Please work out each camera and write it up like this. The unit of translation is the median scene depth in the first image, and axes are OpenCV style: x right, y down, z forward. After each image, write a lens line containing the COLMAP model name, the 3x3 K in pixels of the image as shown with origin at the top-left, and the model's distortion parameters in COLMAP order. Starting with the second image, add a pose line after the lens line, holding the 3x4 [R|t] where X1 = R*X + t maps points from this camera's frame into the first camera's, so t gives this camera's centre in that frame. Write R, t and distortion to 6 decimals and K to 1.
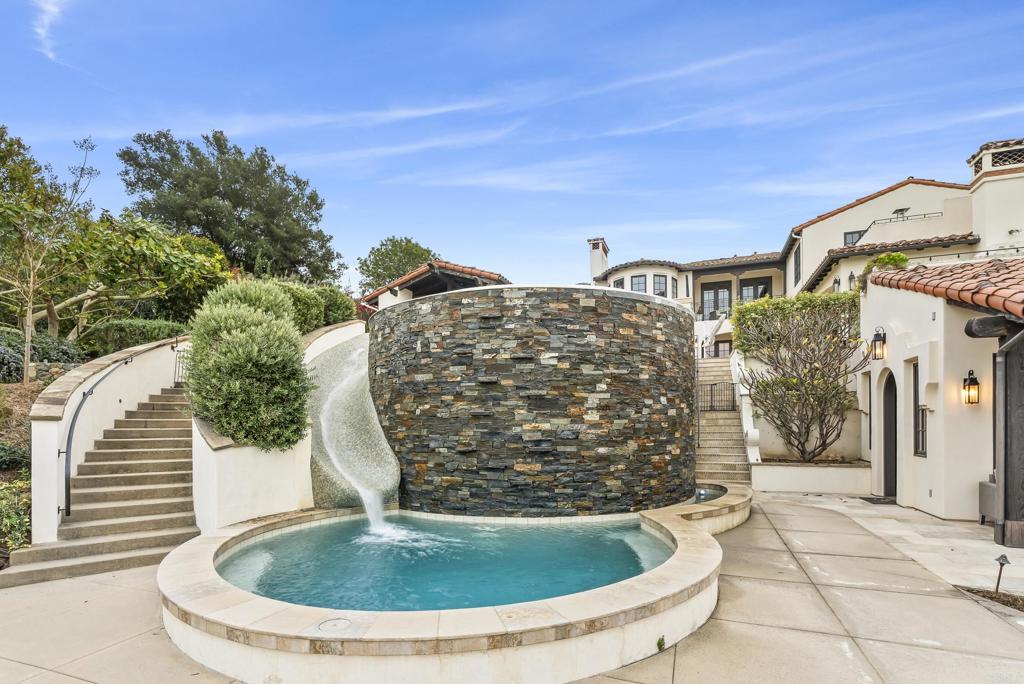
lens RADIAL K [[466.0, 0, 525.5], [0, 466.0, 419.4], [0, 0, 1]] dist [-0.009464, 0.001385]
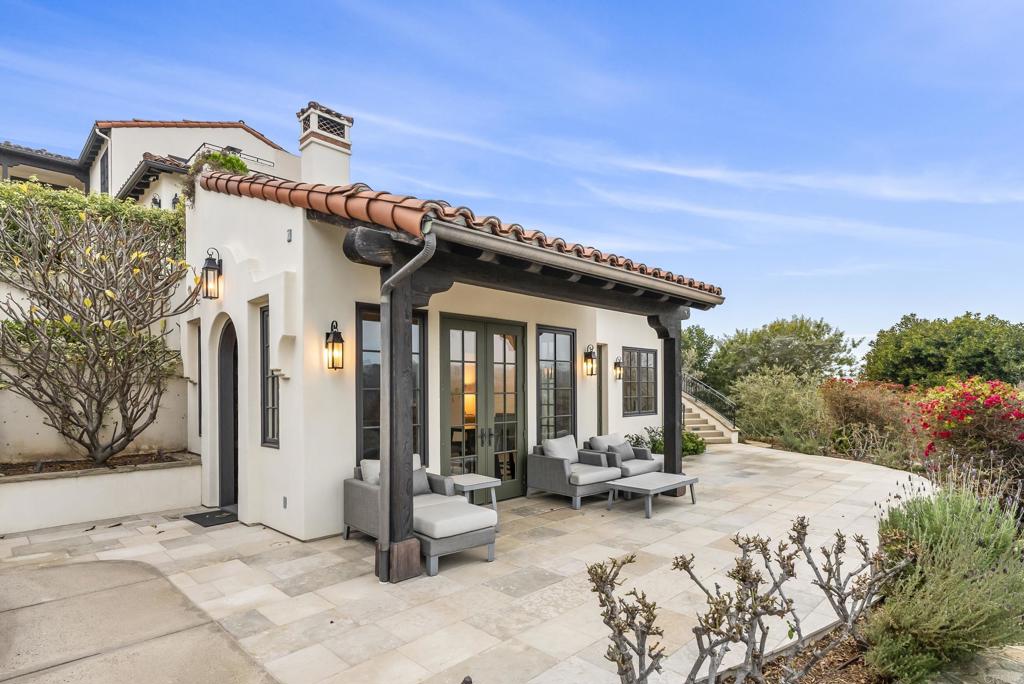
lens RADIAL K [[548.9, 0, 512.5], [0, 548.9, 391.5], [0, 0, 1]] dist [0.002364, 0.001674]
pose [[0.401762, -0.000440, 0.915744, 0.216840], [0.001300, 0.999999, -0.000090, 0.000551], [-0.915743, 0.001226, 0.401763, 0.293097]]
